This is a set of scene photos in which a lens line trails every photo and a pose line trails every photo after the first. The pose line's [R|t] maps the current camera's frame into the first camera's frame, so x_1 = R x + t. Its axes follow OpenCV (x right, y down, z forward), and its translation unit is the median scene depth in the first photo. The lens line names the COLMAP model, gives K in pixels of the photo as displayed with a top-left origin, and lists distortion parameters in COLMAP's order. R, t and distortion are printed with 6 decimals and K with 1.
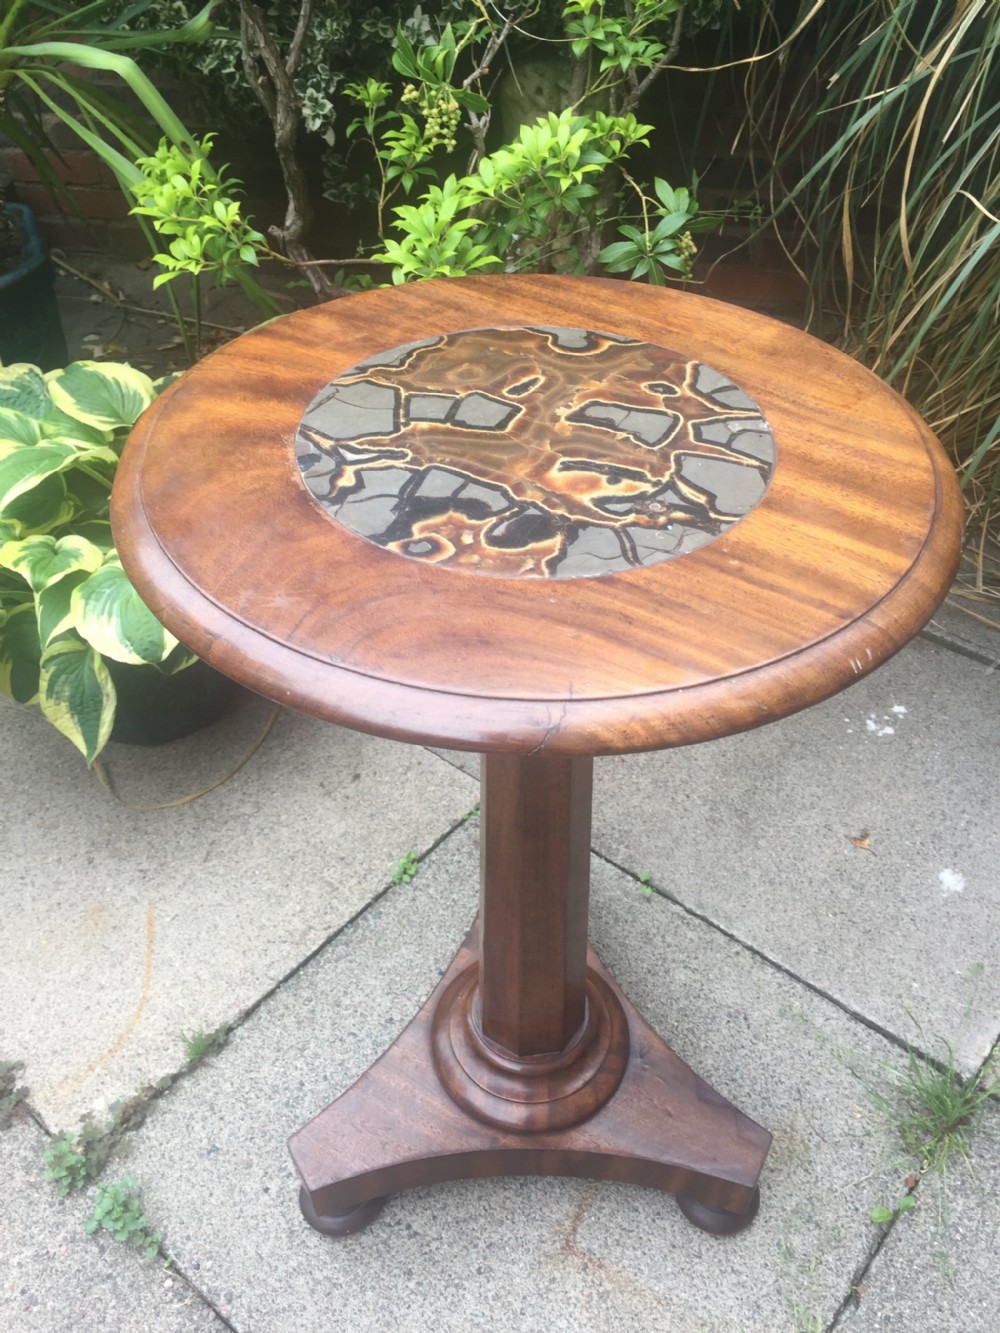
lens RADIAL K [[1153.6, 0, 508.4], [0, 1153.6, 679.1], [0, 0, 1]] dist [0.076733, -0.122079]
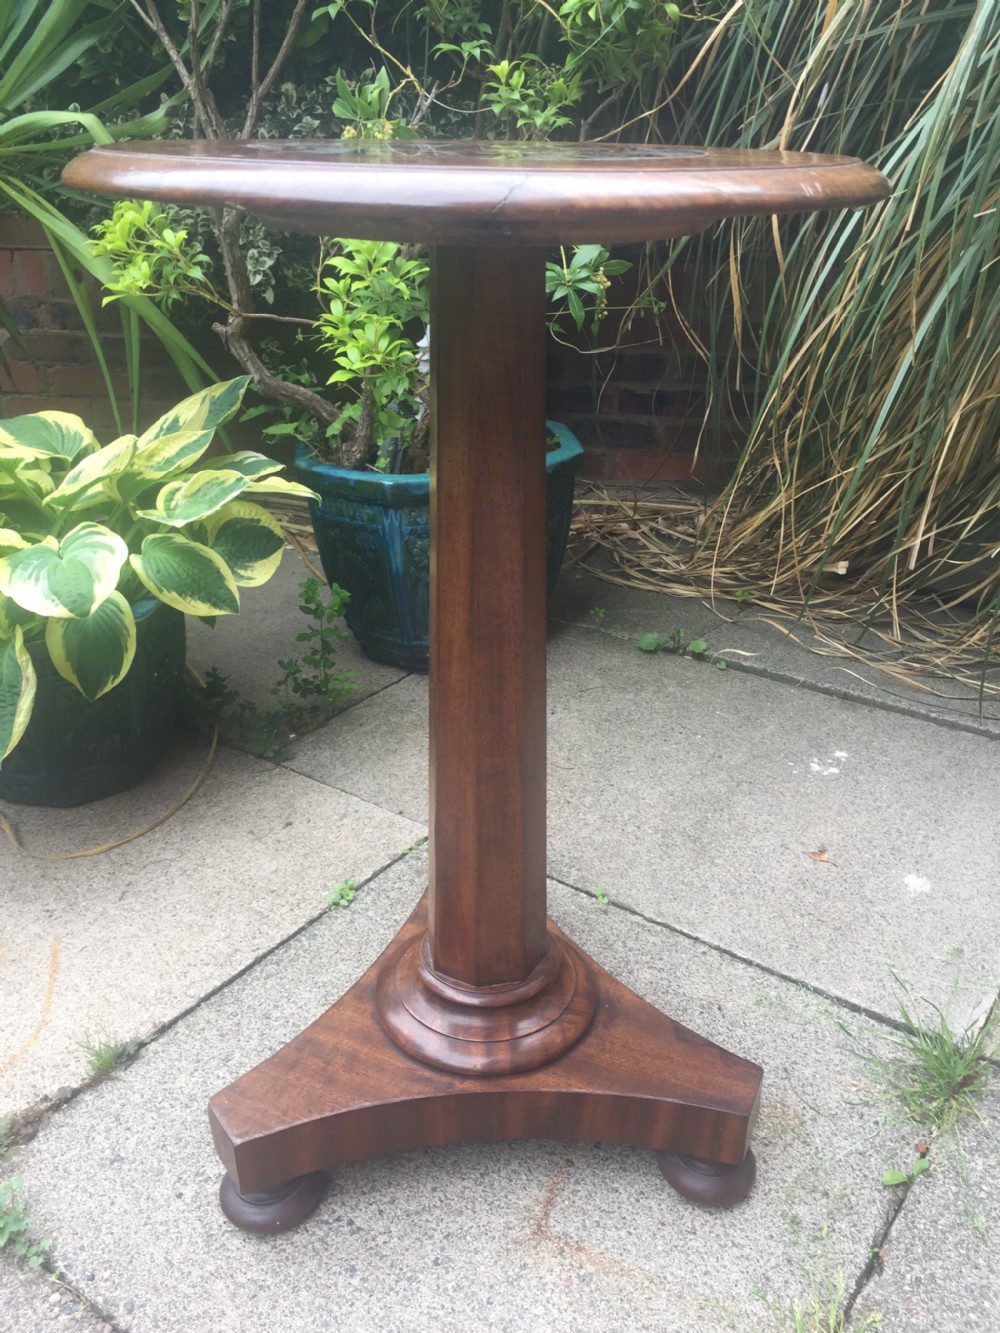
lens RADIAL K [[1153.6, 0, 513.9], [0, 1153.6, 672.9], [0, 0, 1]] dist [0.076733, -0.122079]
pose [[0.997009, -0.022068, 0.074073, -0.019818], [0.042229, 0.958212, -0.282926, 0.305749], [-0.064734, 0.285208, 0.956277, 0.066938]]
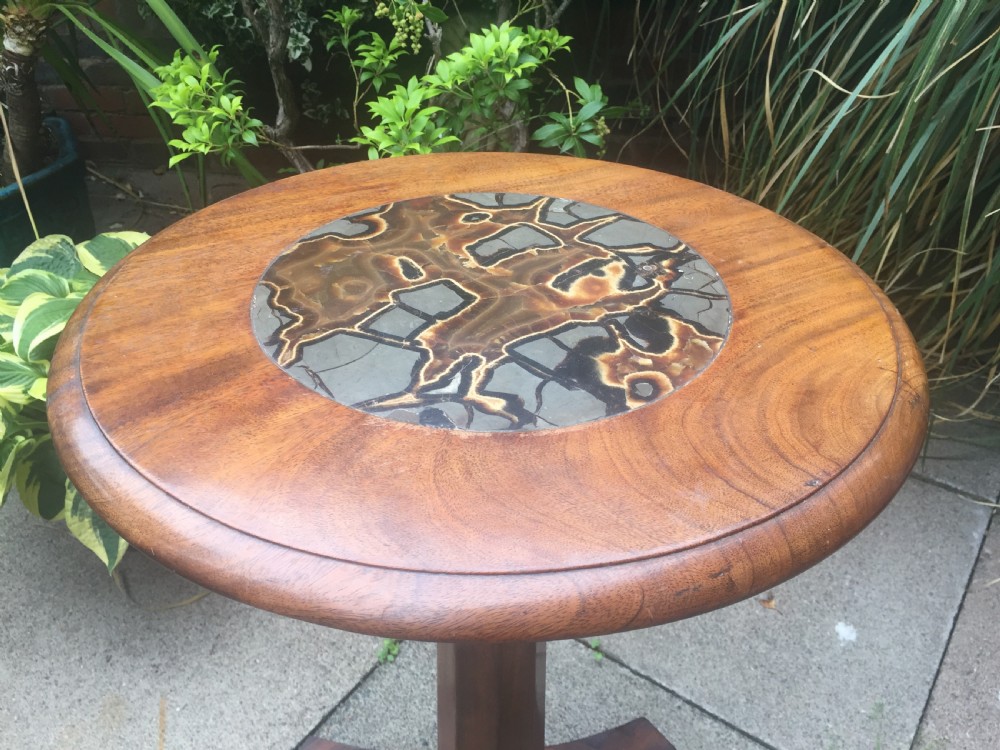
lens RADIAL K [[865.4, 0, 506.7], [0, 865.4, 373.8], [0, 0, 1]] dist [0.076733, -0.122079]
pose [[0.996150, -0.034481, 0.080599, -0.038370], [0.044347, 0.991289, -0.124013, 0.005430], [-0.075621, 0.127110, 0.989002, 0.111891]]
